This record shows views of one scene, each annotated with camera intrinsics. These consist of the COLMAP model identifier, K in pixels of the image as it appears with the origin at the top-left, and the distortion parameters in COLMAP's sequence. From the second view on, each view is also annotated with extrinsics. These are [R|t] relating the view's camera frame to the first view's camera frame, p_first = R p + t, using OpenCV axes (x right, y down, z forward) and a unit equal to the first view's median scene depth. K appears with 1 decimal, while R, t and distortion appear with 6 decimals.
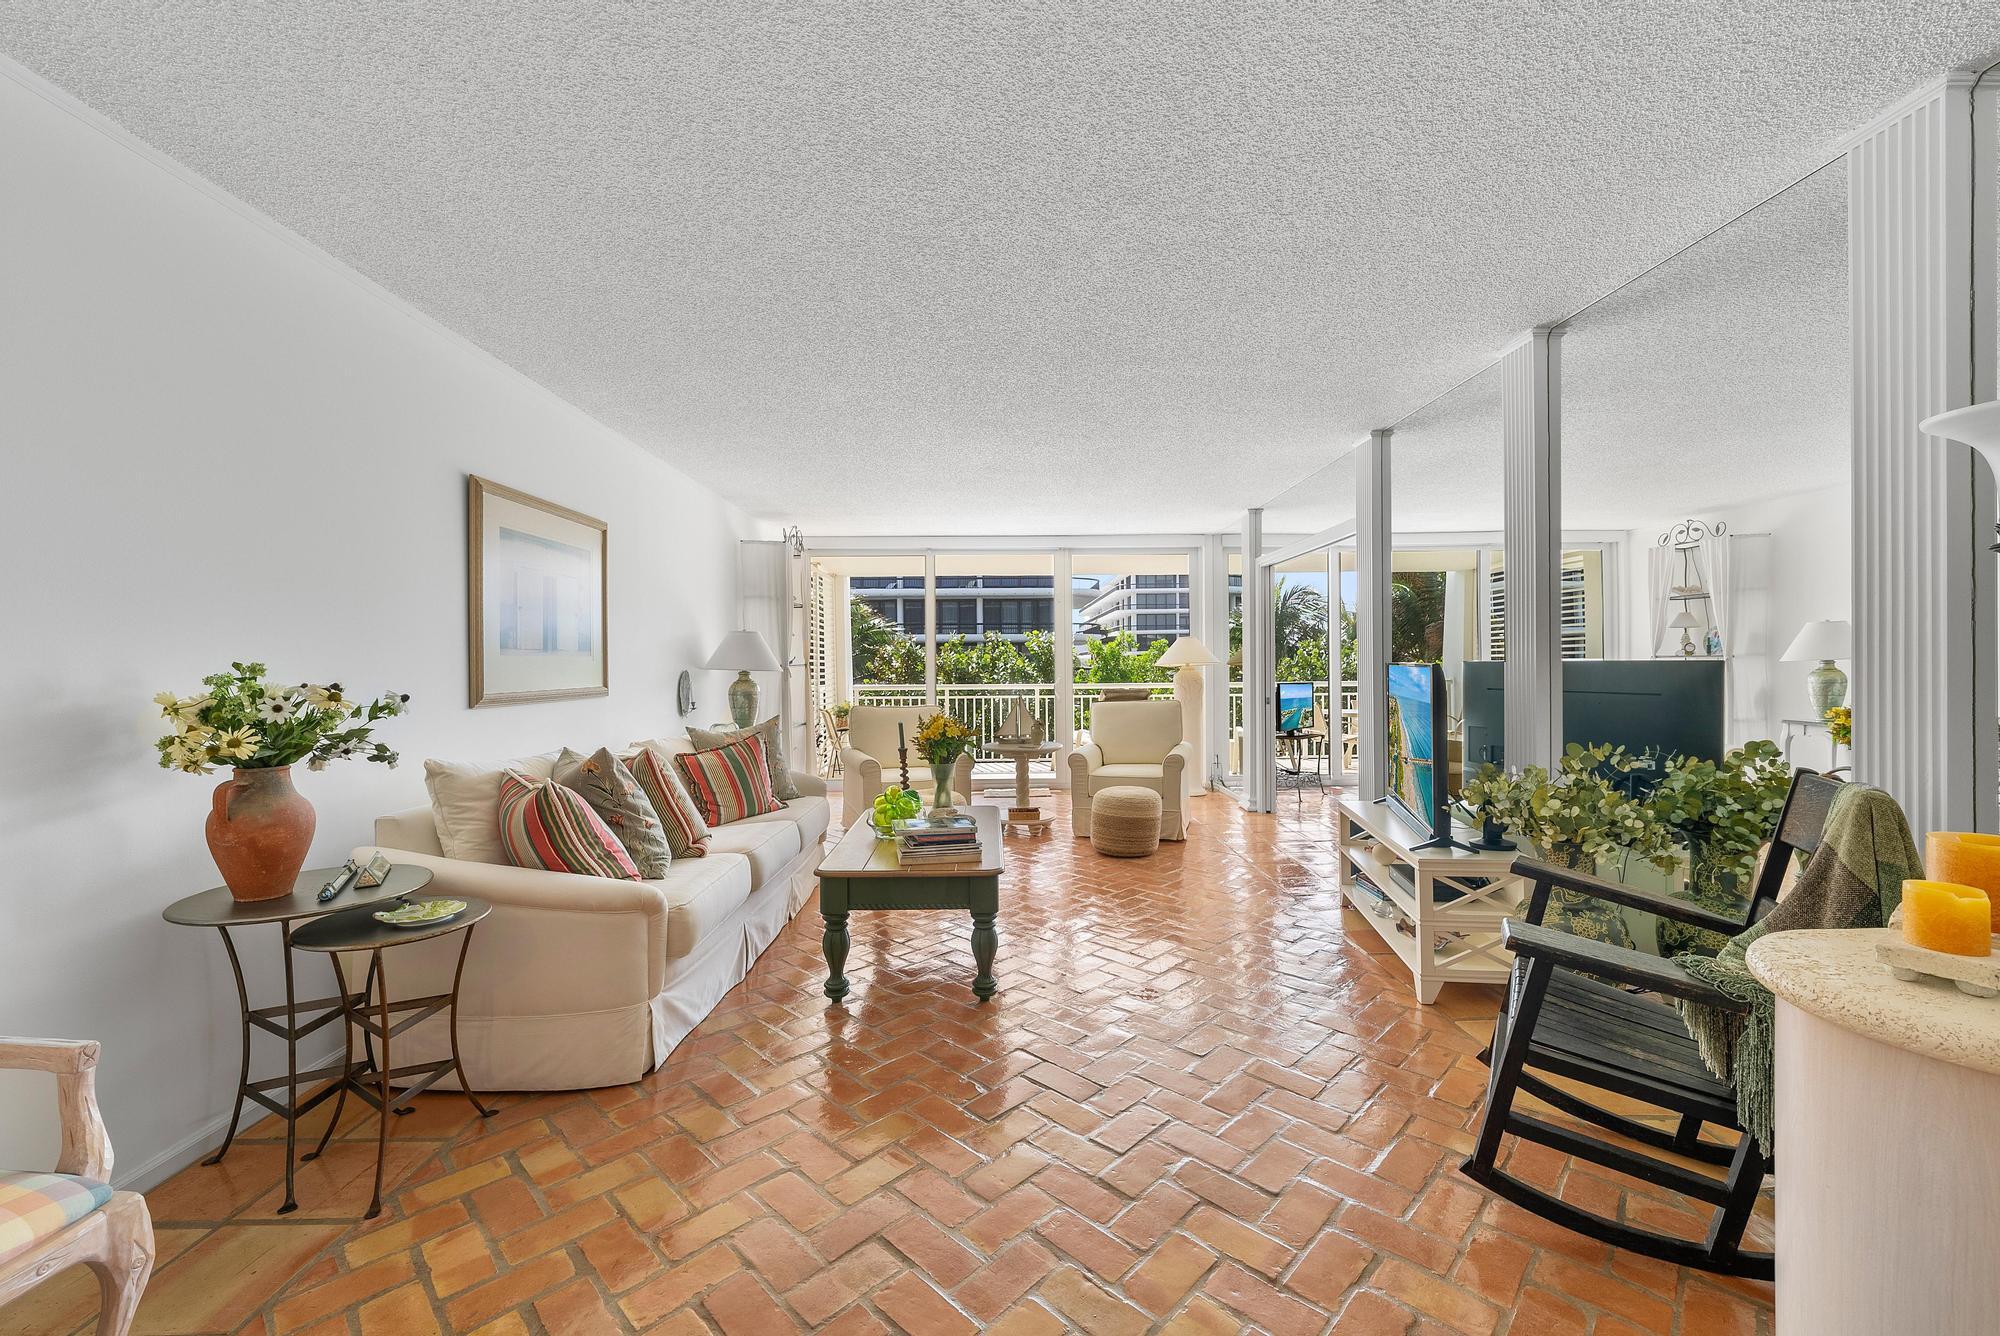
lens RADIAL K [[787.3, 0, 997.7], [0, 787.3, 671.5], [0, 0, 1]] dist [-0.003012, 0.000064]
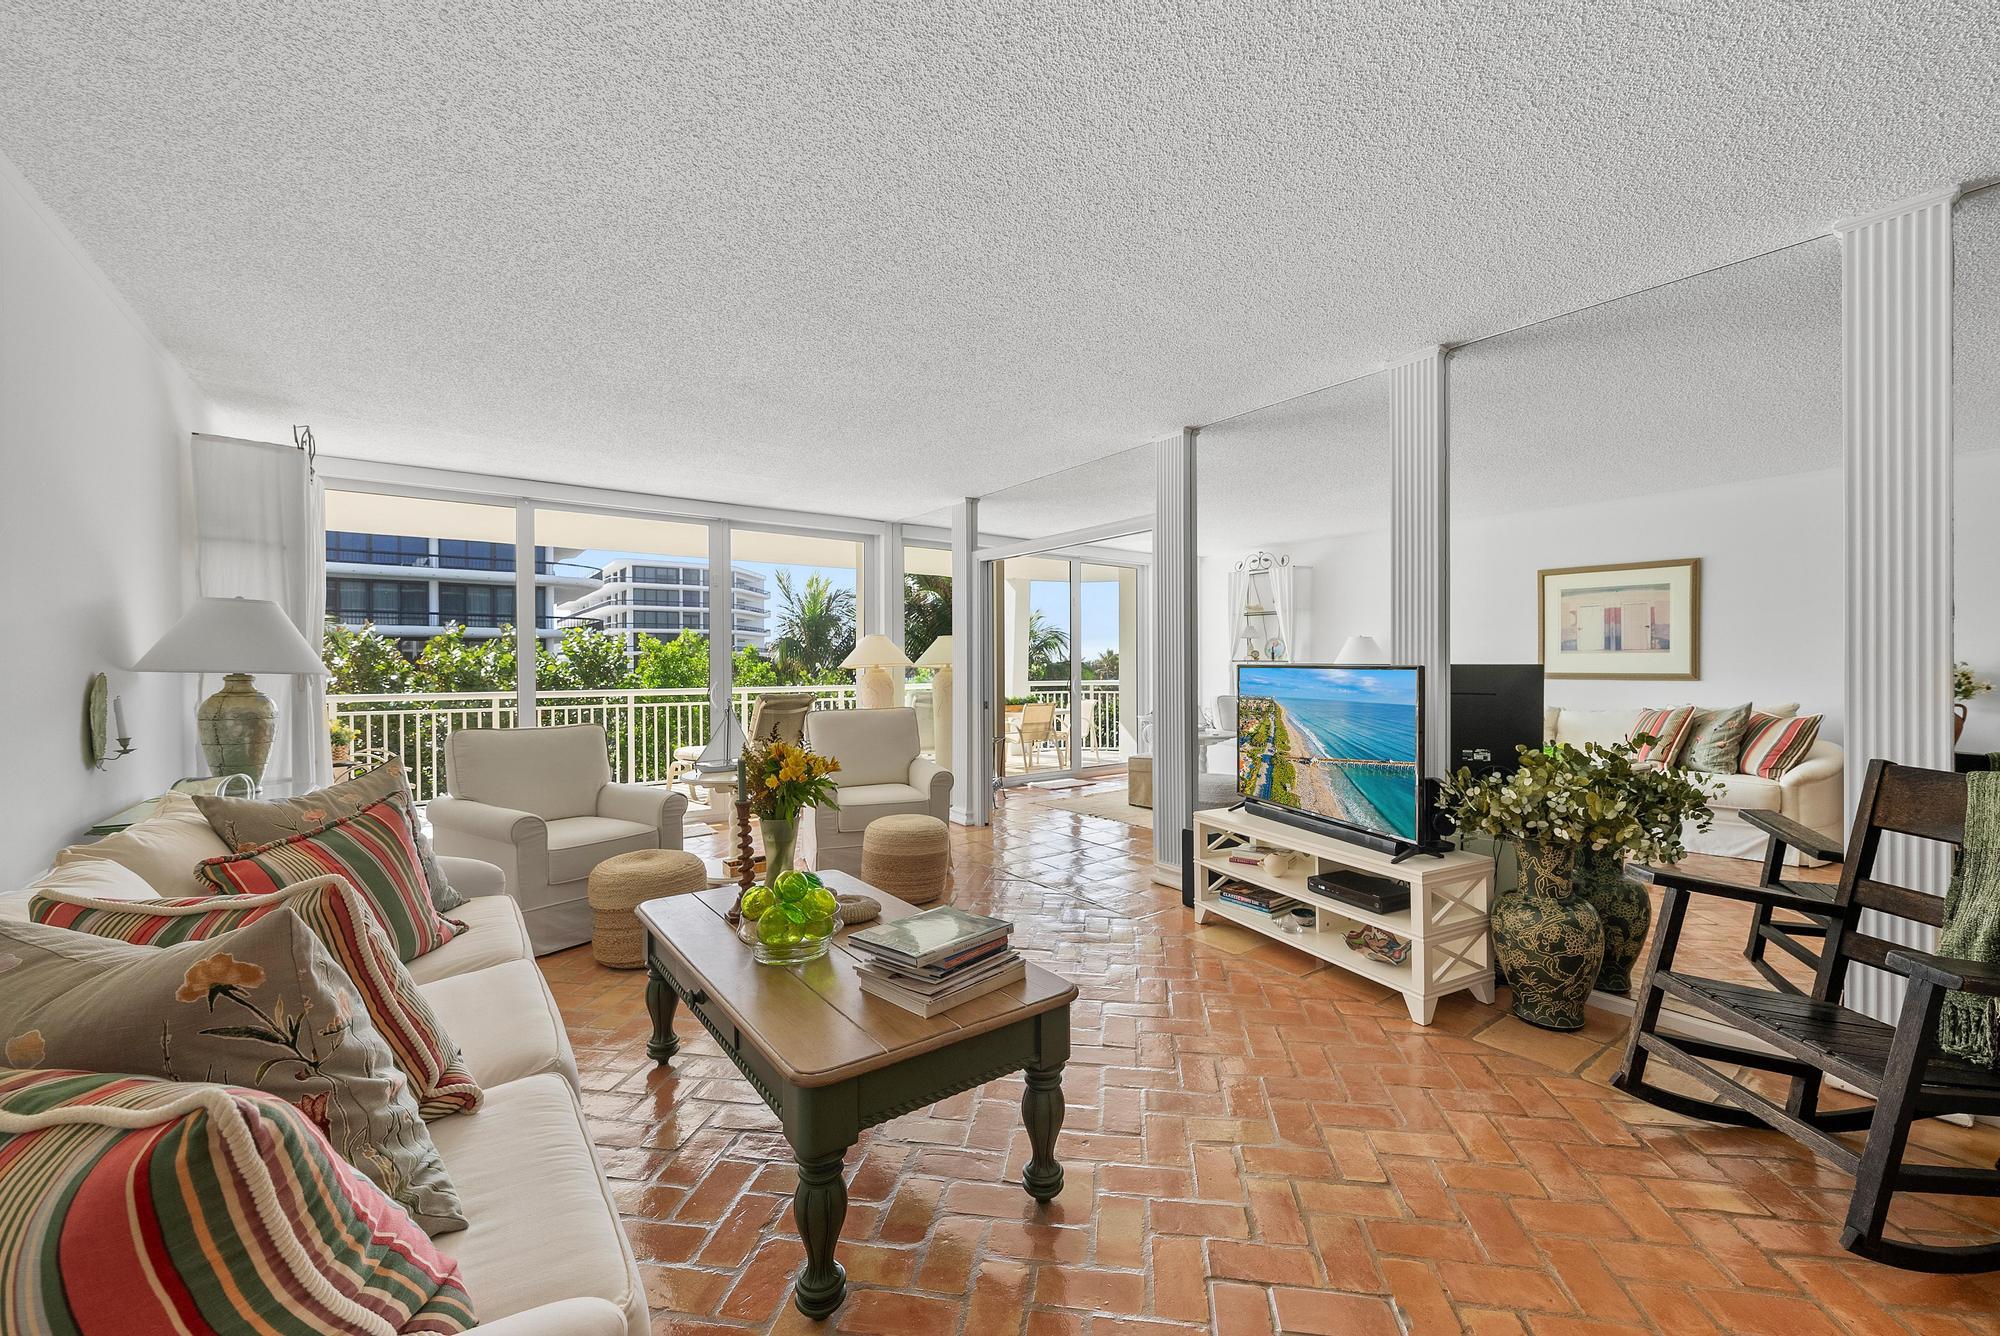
lens RADIAL K [[787.3, 0, 998.0], [0, 787.3, 661.1], [0, 0, 1]] dist [-0.003012, 0.000064]
pose [[0.809537, 0.007733, 0.587018, -0.136101], [0.001471, 0.999883, -0.015201, -0.000312], [-0.587067, 0.013170, 0.809431, 0.166939]]
